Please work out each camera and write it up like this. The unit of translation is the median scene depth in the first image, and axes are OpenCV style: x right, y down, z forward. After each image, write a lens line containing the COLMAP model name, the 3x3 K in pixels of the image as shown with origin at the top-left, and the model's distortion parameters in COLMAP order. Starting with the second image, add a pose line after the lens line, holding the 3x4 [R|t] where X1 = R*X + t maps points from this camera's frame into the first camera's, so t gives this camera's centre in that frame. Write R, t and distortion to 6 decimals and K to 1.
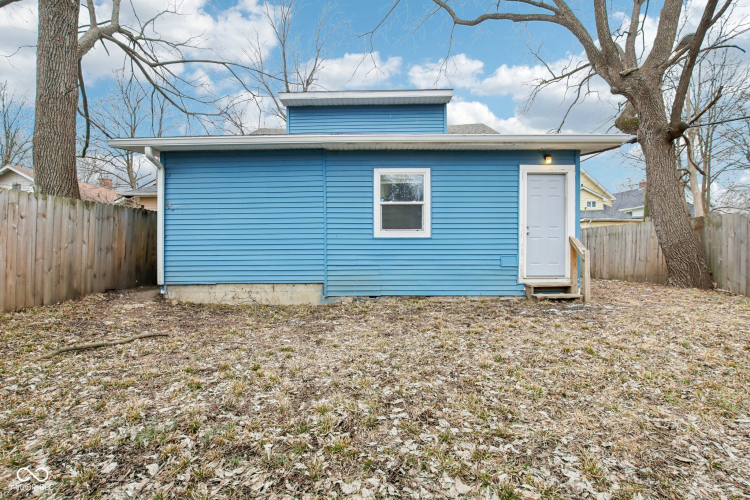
lens RADIAL K [[350.1, 0, 377.3], [0, 350.1, 250.5], [0, 0, 1]] dist [-0.032435, 0.001898]
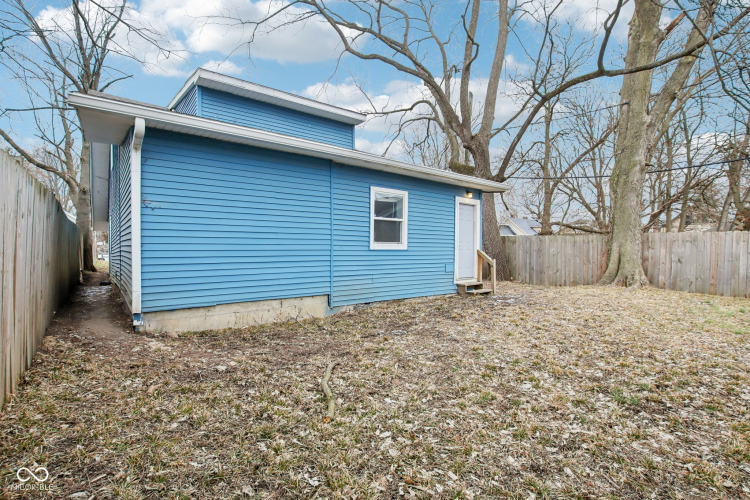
lens RADIAL K [[350.1, 0, 377.3], [0, 350.1, 250.5], [0, 0, 1]] dist [-0.032435, 0.001898]
pose [[0.776020, 0.005784, 0.630681, -0.680619], [-0.005970, 0.999981, -0.001826, -0.031175], [-0.630680, -0.002348, 0.776040, 0.136589]]
